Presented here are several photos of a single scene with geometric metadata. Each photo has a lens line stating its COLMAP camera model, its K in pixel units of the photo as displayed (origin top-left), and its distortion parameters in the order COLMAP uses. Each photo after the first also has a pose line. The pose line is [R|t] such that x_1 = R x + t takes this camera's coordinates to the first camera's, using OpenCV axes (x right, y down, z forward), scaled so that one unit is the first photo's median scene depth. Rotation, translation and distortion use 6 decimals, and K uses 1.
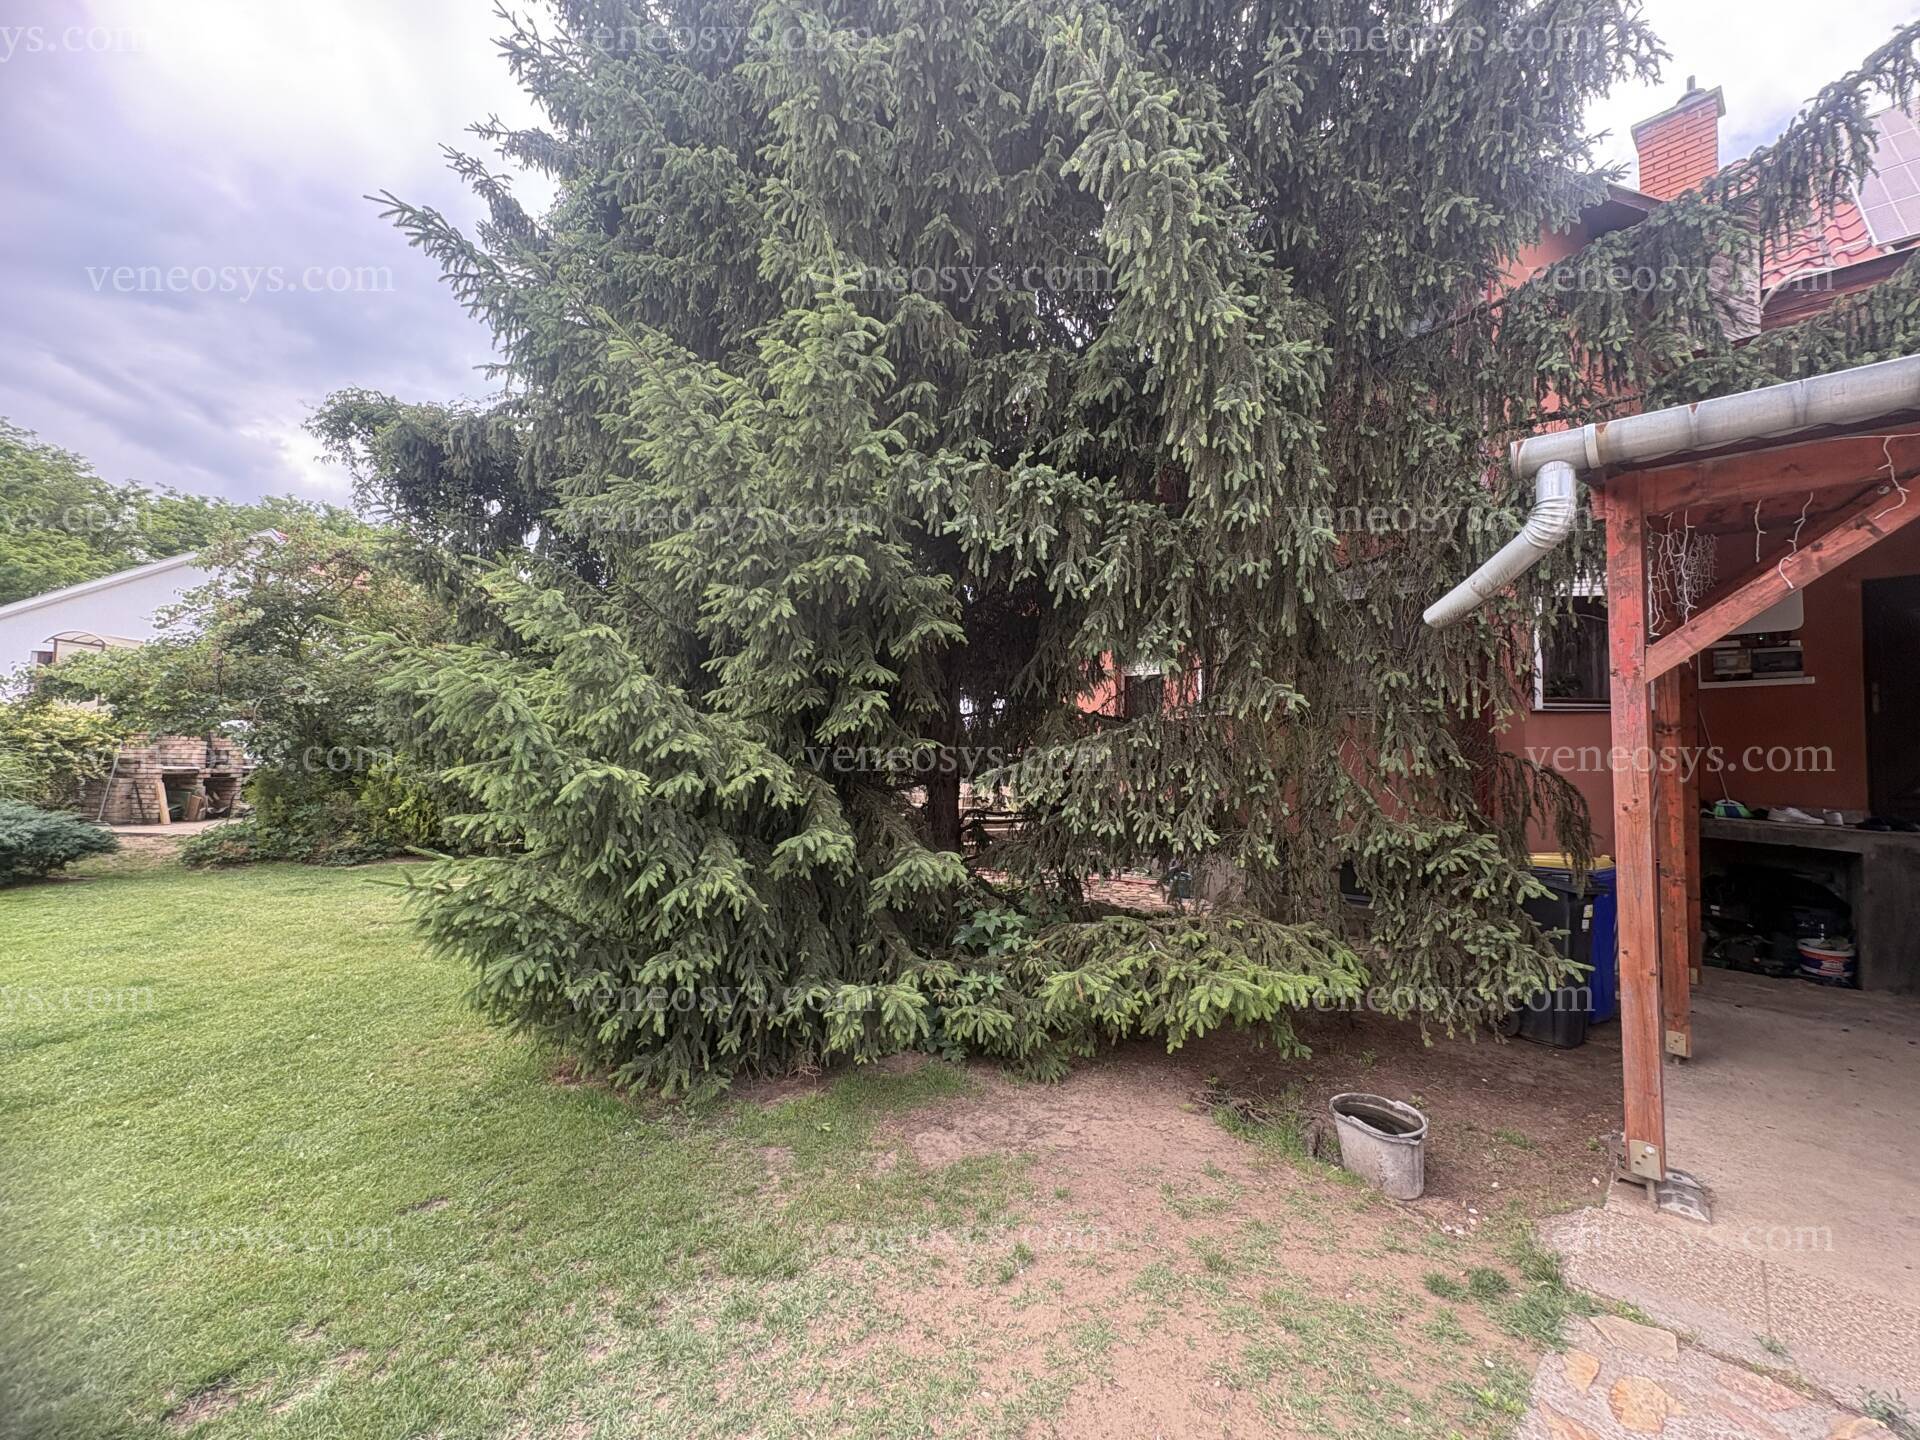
lens RADIAL K [[769.4, 0, 965.8], [0, 769.4, 719.4], [0, 0, 1]] dist [0.002406, -0.001305]
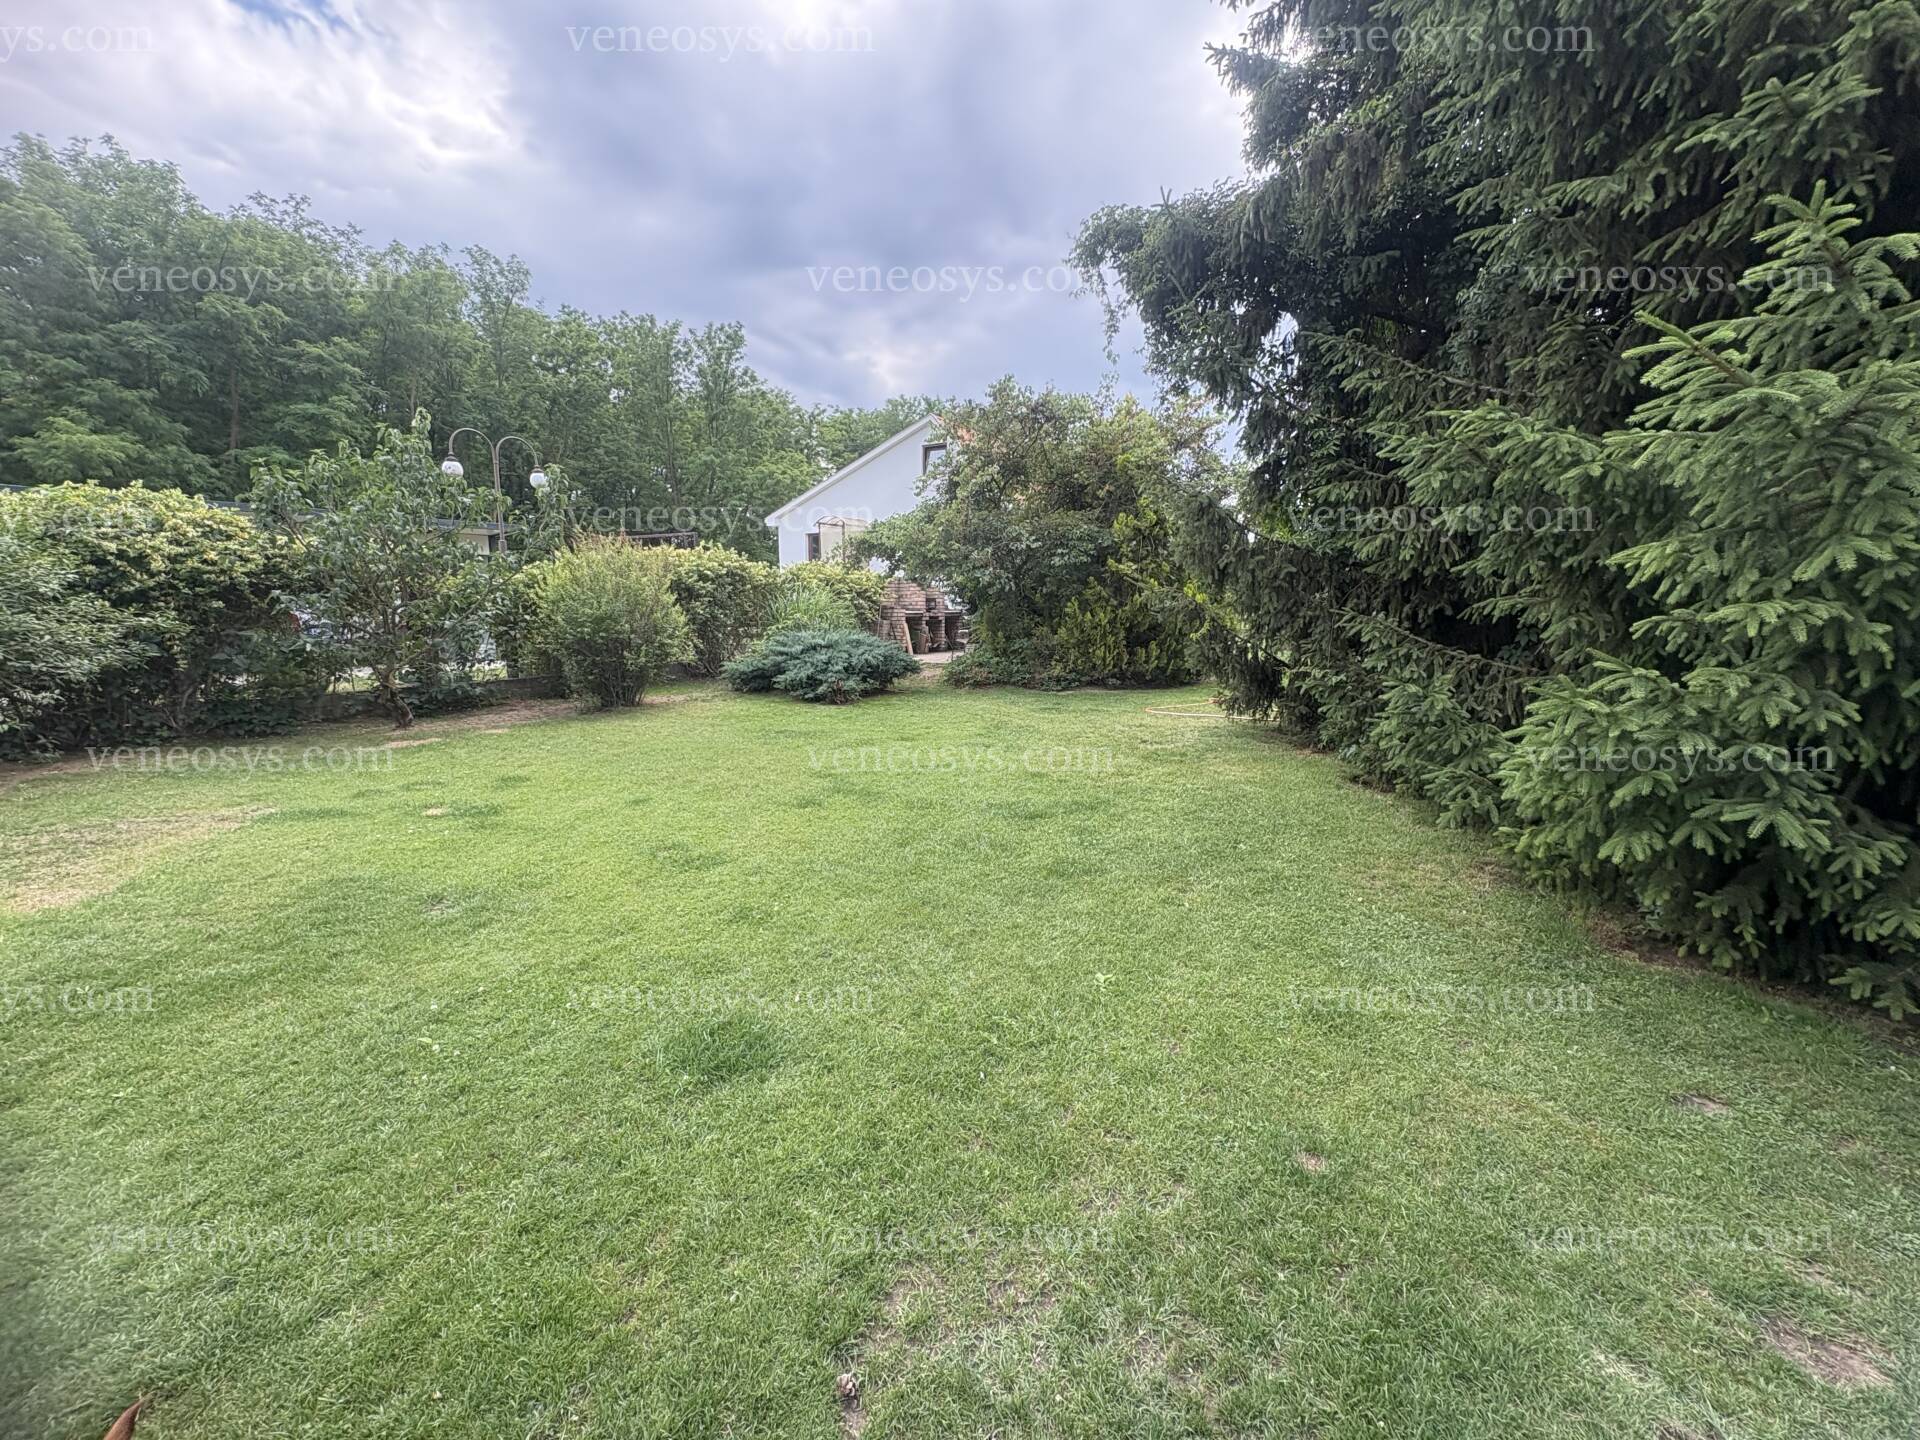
lens RADIAL K [[769.4, 0, 955.0], [0, 769.4, 722.3], [0, 0, 1]] dist [0.002406, -0.001305]
pose [[0.798940, 0.064172, -0.597977, -0.210517], [0.056775, 0.981803, 0.181218, 0.017007], [0.598724, -0.178732, 0.780759, 0.002350]]
